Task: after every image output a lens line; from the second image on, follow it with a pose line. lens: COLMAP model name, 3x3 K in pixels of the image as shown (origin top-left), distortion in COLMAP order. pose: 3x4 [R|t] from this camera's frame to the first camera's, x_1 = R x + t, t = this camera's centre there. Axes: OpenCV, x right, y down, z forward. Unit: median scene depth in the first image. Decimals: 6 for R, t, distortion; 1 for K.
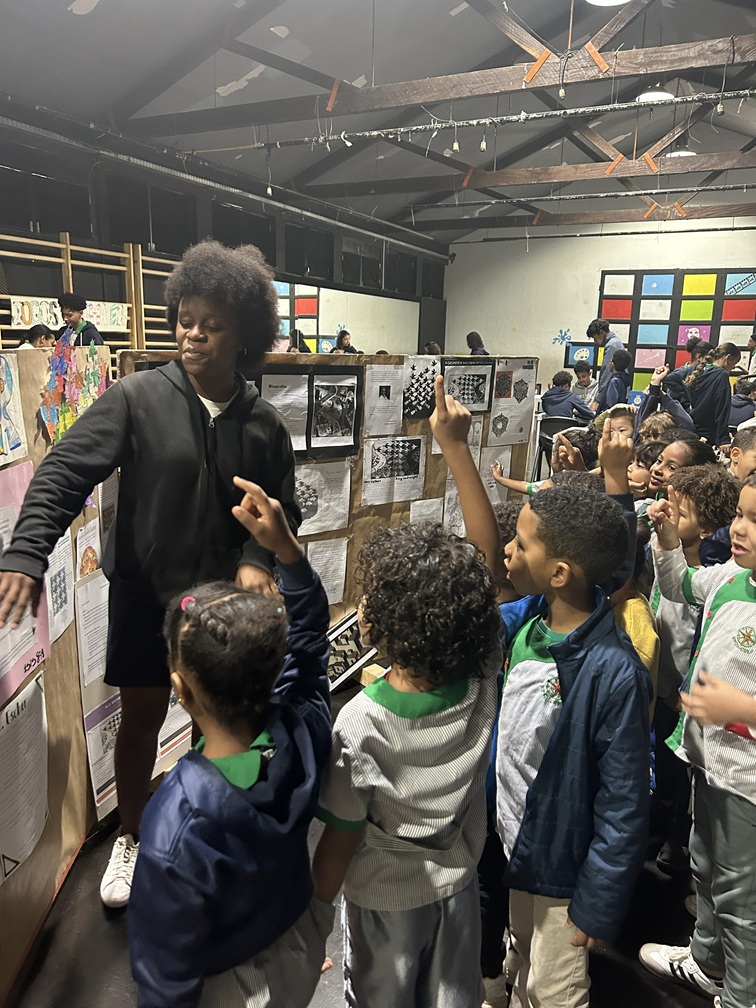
lens RADIAL K [[764.6, 0, 378.0], [0, 764.6, 504.0], [0, 0, 1]] dist [0.042418, -0.044092]
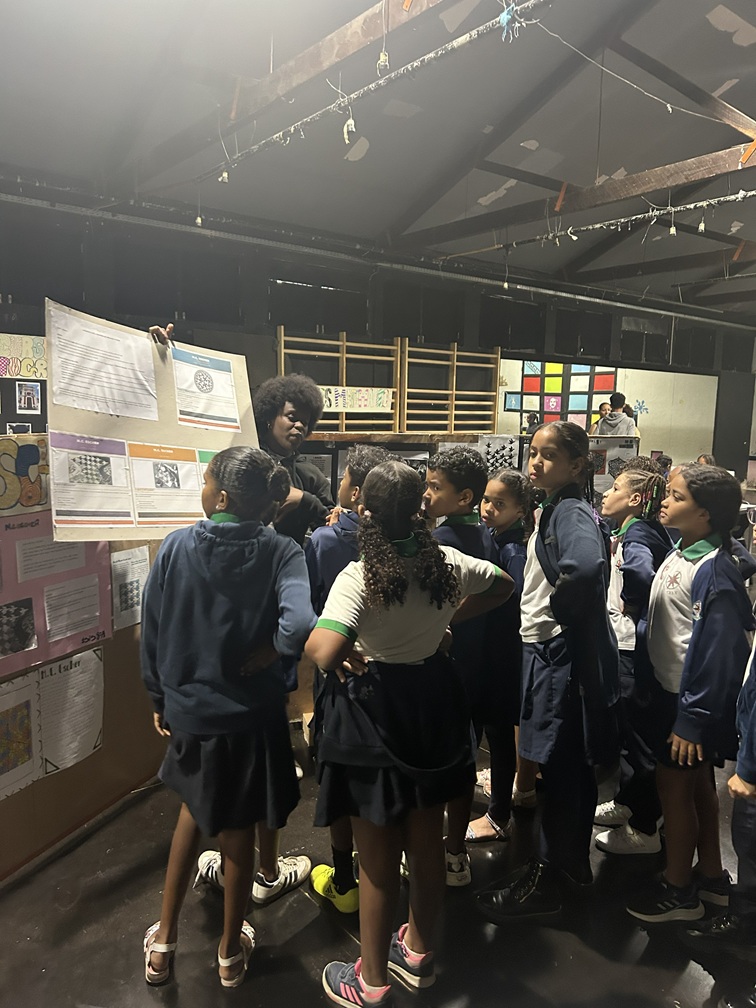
lens RADIAL K [[764.6, 0, 378.0], [0, 764.6, 504.0], [0, 0, 1]] dist [0.042418, -0.044092]
pose [[0.907884, 0.041684, -0.417144, 0.141325], [-0.081357, 0.993646, -0.077775, 0.003885], [0.411251, 0.104548, 0.905507, -0.033226]]
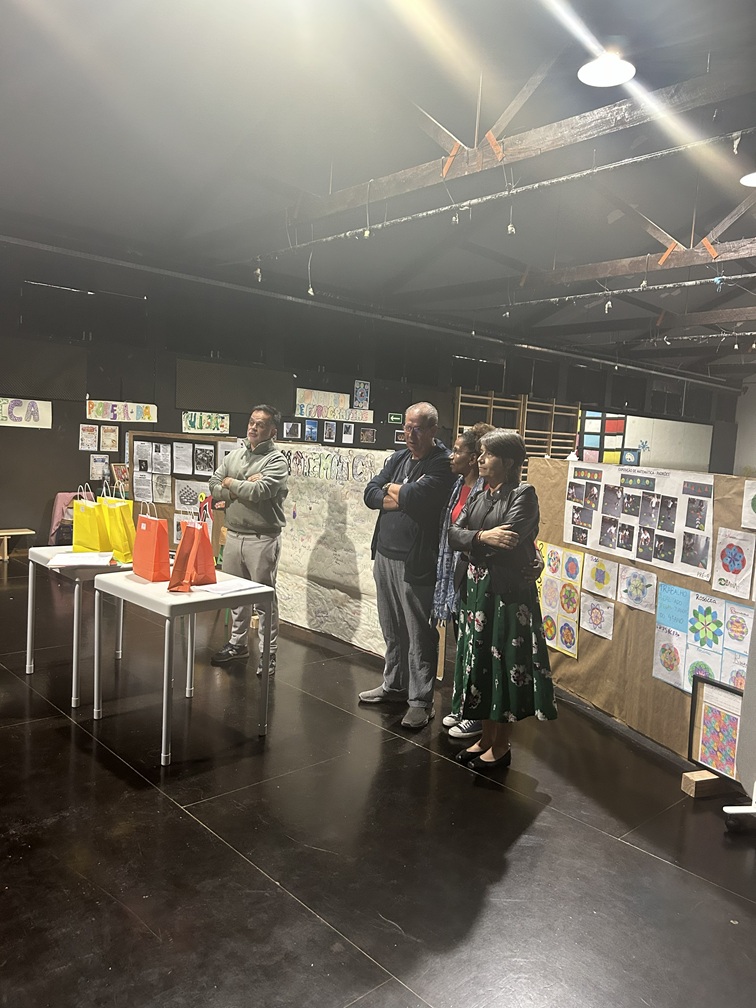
lens RADIAL K [[754.9, 0, 372.3], [0, 754.9, 516.8], [0, 0, 1]] dist [0.038859, -0.063509]
pose [[0.931032, 0.058206, -0.360265, -0.016581], [-0.101181, 0.989668, -0.101586, 0.125779], [0.350630, 0.131032, 0.927302, -0.608501]]
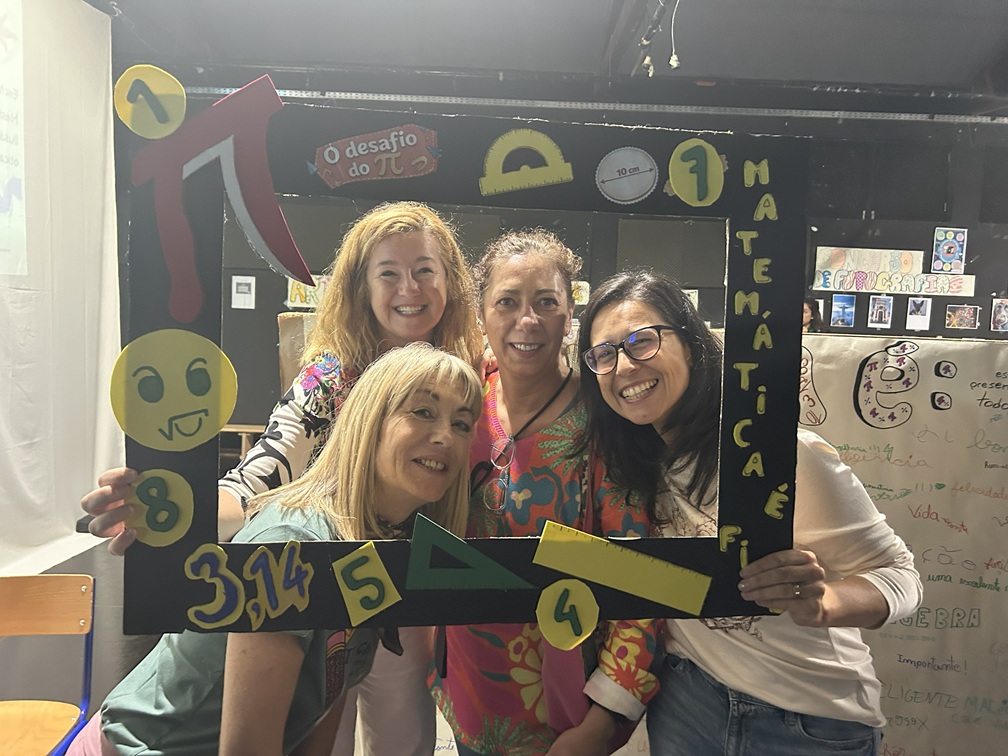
lens RADIAL K [[764.6, 0, 504.0], [0, 764.6, 378.0], [0, 0, 1]] dist [0.042418, -0.044092]
pose [[0.451655, 0.065494, -0.889786, 0.006434], [-0.205771, 0.978062, -0.032458, 0.039011], [0.868140, 0.197752, 0.455223, -0.173344]]
